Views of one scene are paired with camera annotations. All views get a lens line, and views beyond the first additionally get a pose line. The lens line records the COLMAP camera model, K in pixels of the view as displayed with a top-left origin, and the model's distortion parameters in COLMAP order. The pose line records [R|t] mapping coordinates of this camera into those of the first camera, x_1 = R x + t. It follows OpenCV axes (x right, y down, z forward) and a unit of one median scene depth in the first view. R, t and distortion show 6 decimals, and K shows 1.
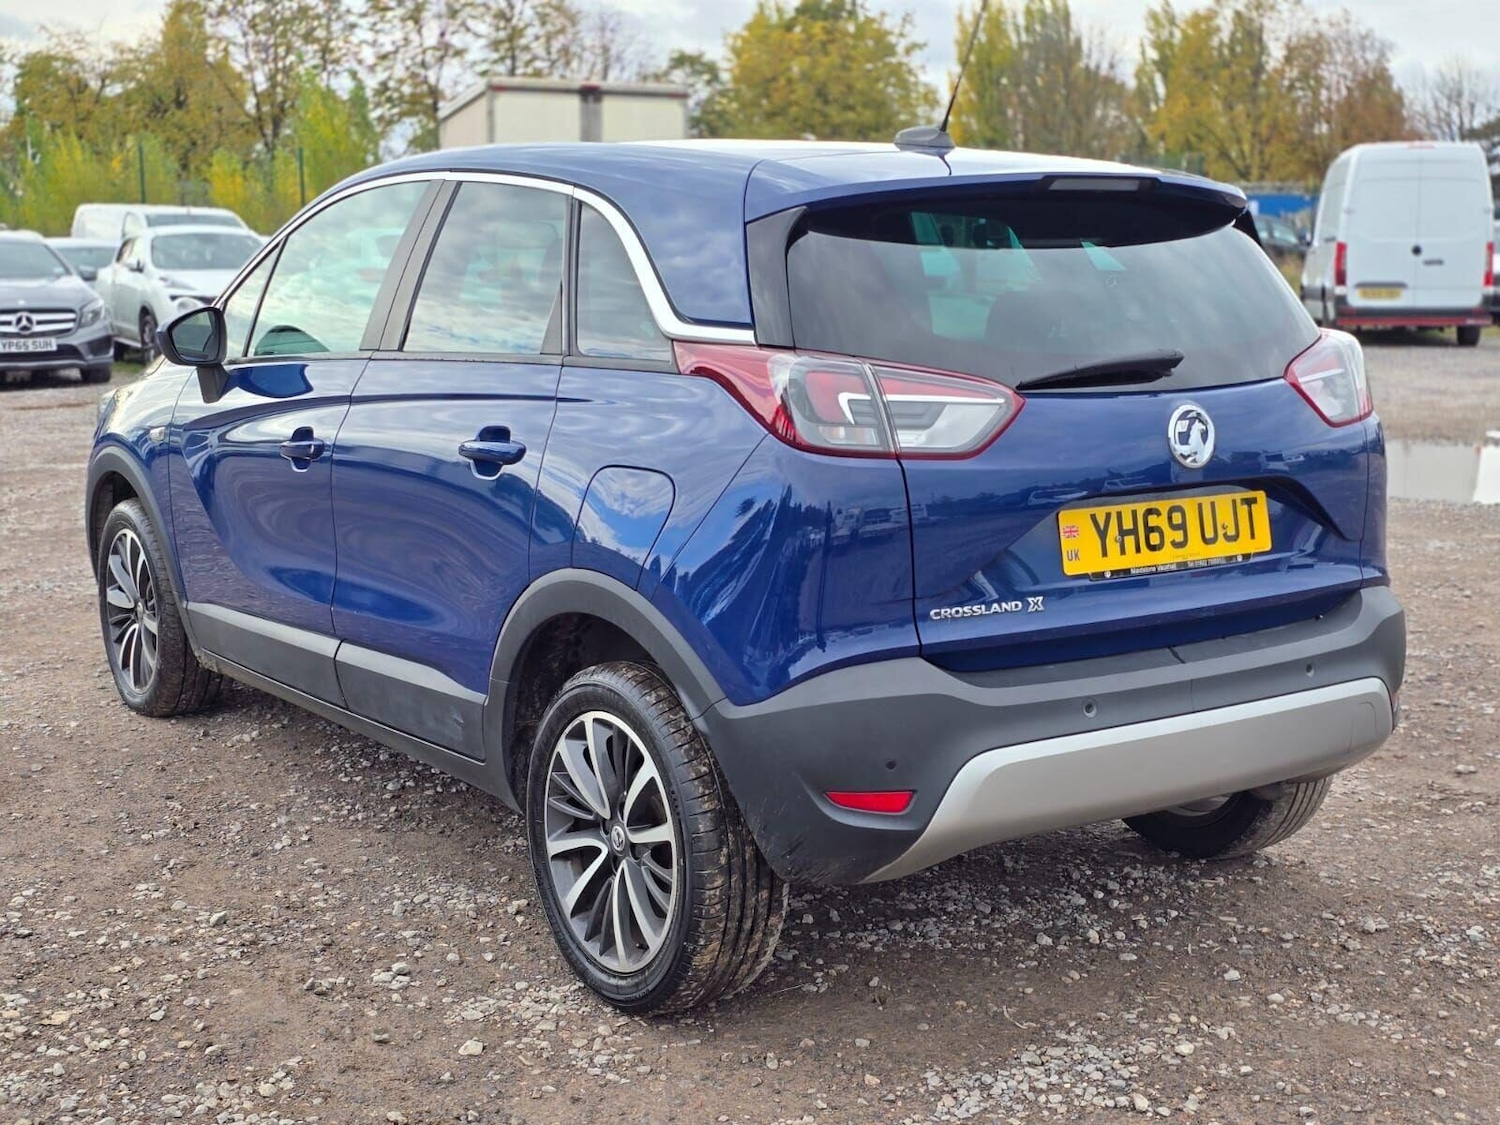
lens RADIAL K [[1970.6, 0, 752.2], [0, 1970.6, 514.4], [0, 0, 1]] dist [0.118019, -0.255643]
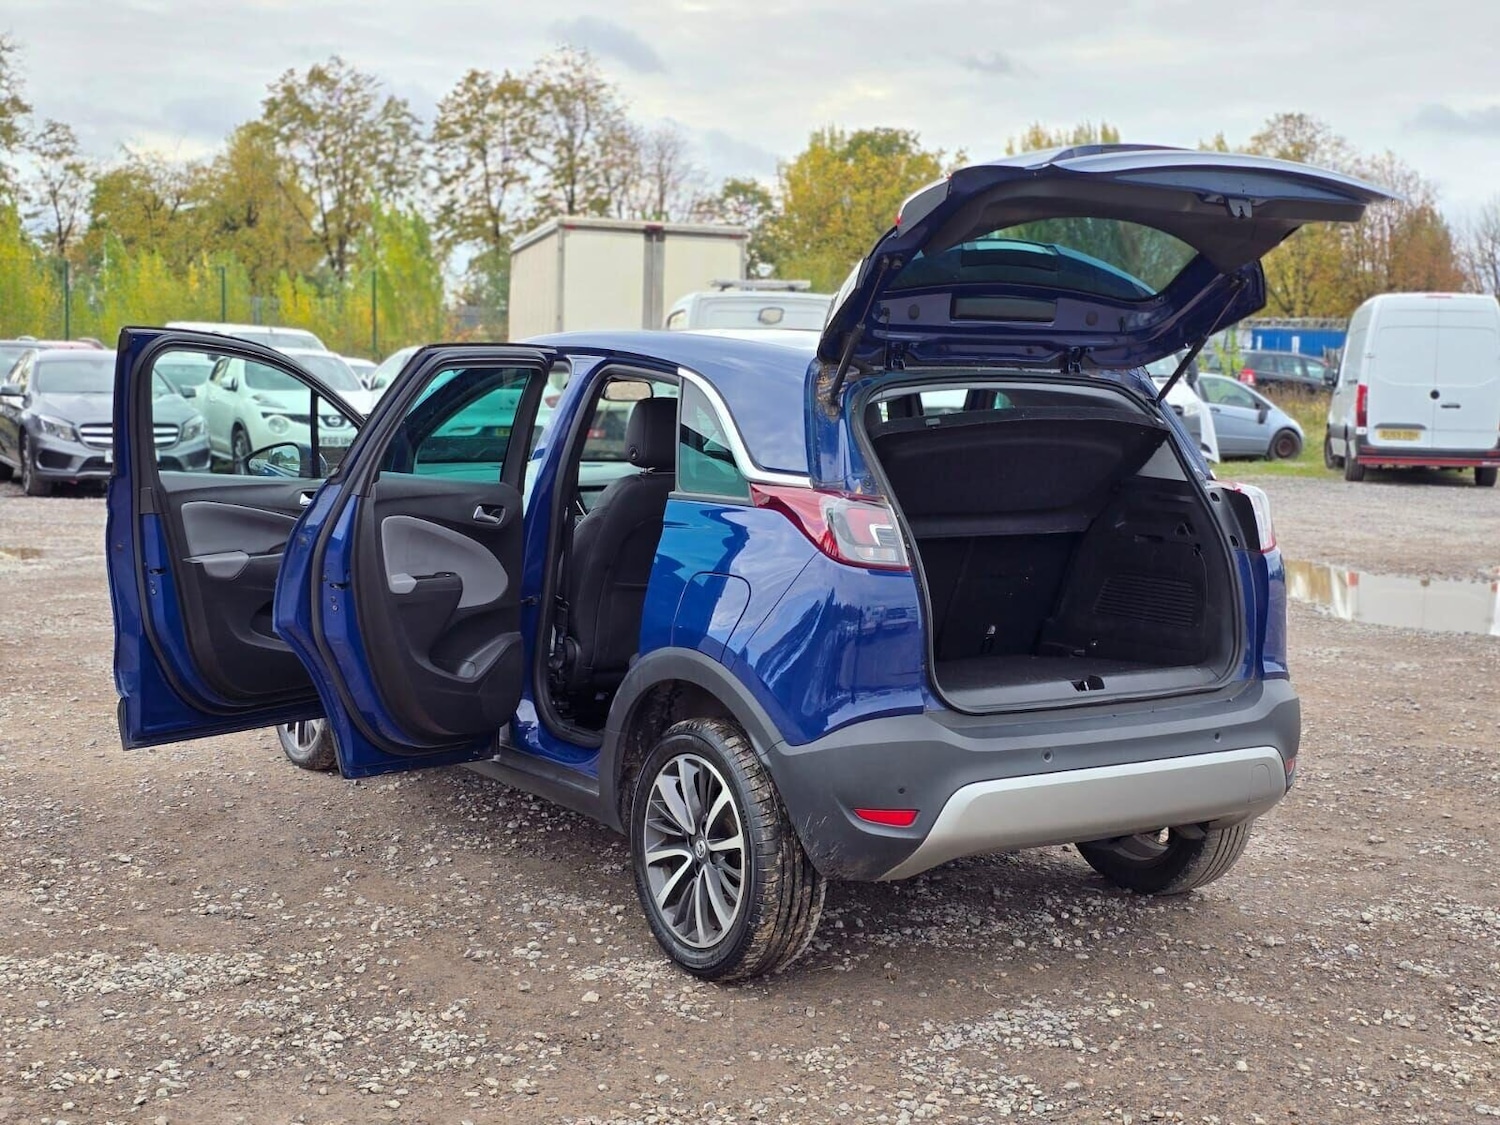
lens RADIAL K [[1970.6, 0, 752.2], [0, 1970.6, 514.4], [0, 0, 1]] dist [0.118019, -0.255643]
pose [[0.999476, 0.023639, -0.022123, -0.005063], [-0.024925, 0.997899, -0.059810, 0.010028], [0.020663, 0.060330, 0.997965, -0.235743]]
